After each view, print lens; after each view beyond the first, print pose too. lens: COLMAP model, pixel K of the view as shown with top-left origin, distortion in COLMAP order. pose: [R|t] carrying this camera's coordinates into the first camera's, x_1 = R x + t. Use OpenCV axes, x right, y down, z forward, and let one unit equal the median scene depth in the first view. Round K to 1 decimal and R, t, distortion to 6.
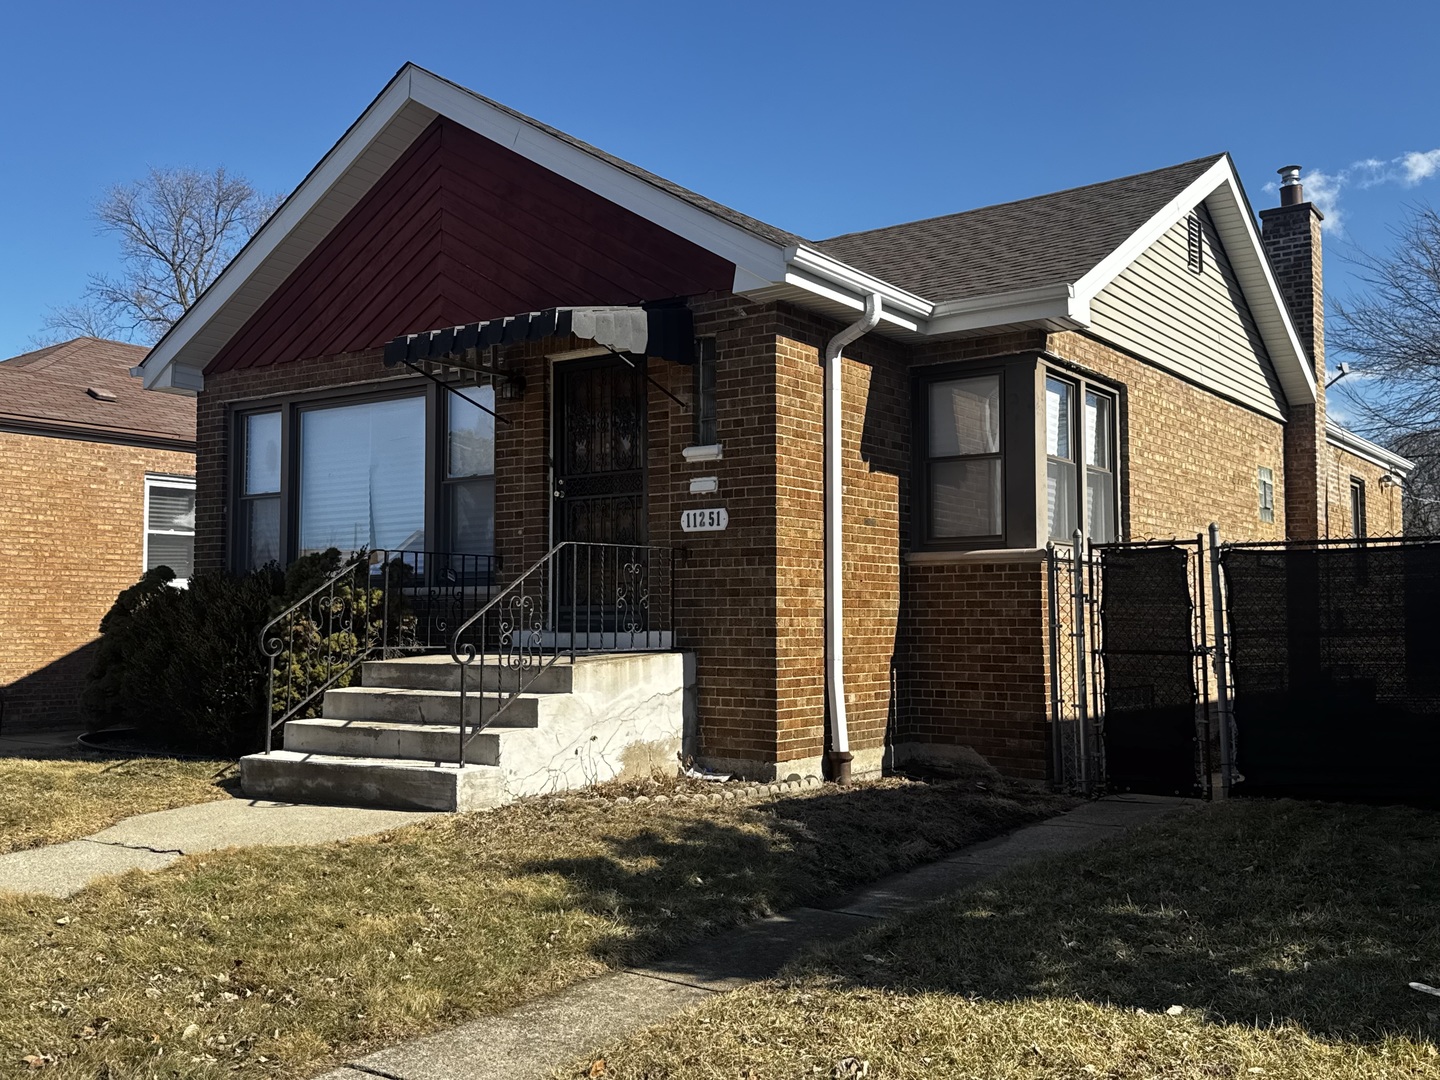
lens RADIAL K [[1366.3, 0, 707.4], [0, 1366.3, 540.7], [0, 0, 1]] dist [0.140351, 0.000000]
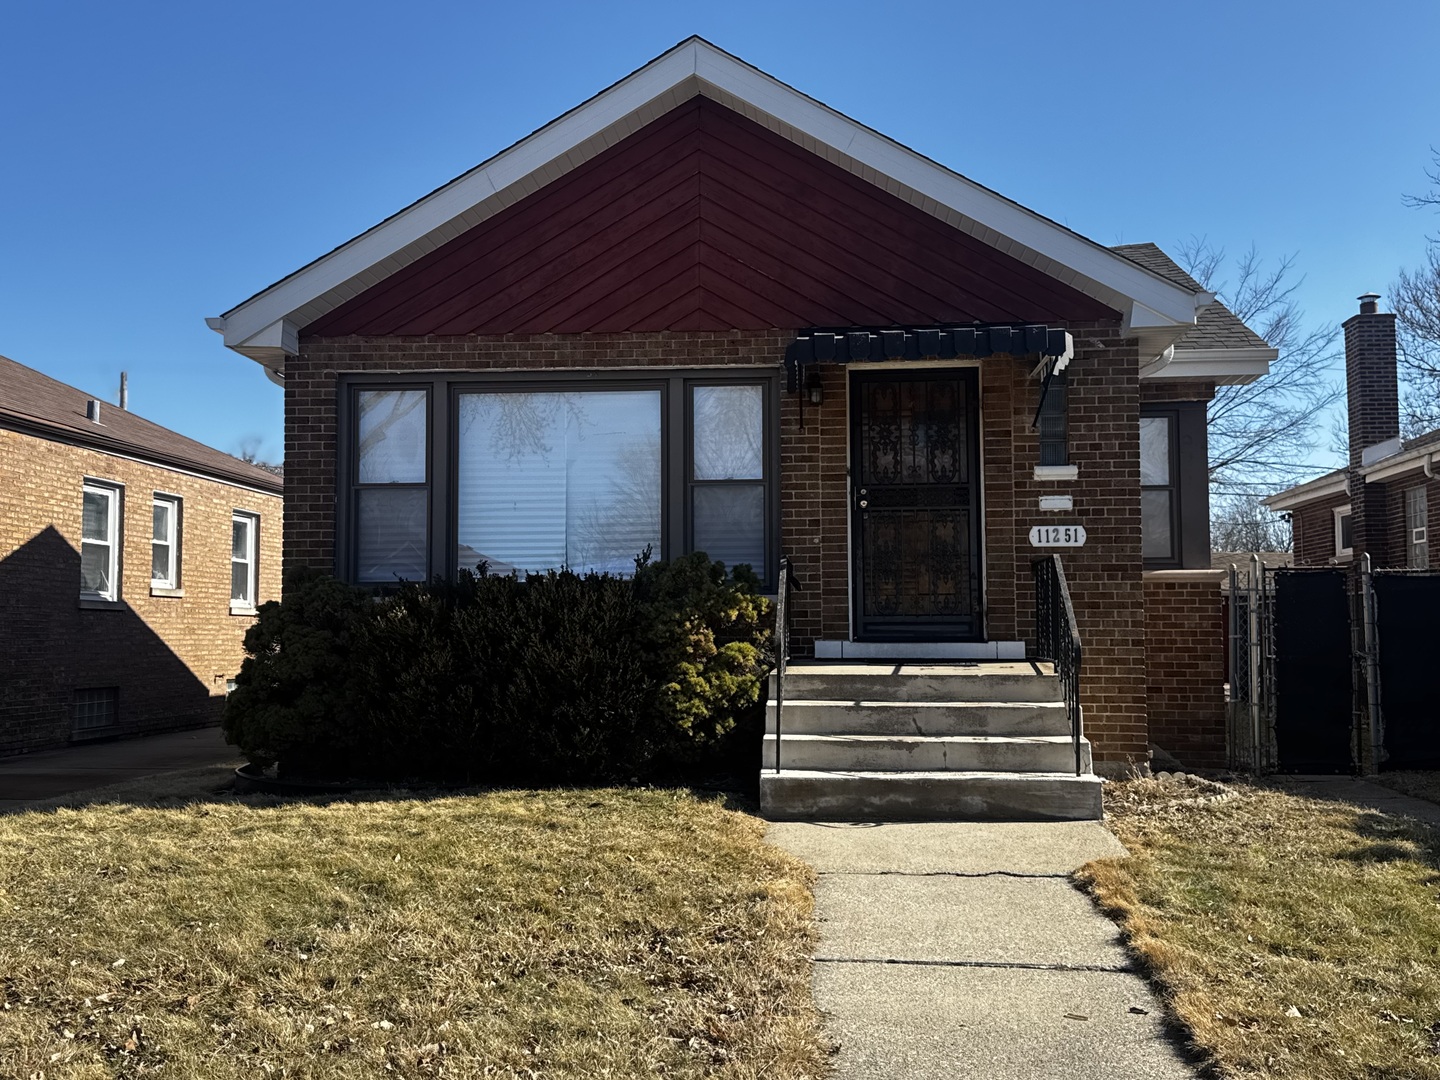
lens RADIAL K [[1366.3, 0, 711.0], [0, 1366.3, 540.7], [0, 0, 1]] dist [0.140351, 0.000000]
pose [[0.860940, 0.033722, 0.507587, -0.718984], [-0.028281, 0.999430, -0.018430, 0.014490], [-0.507920, 0.001512, 0.861403, 0.203185]]
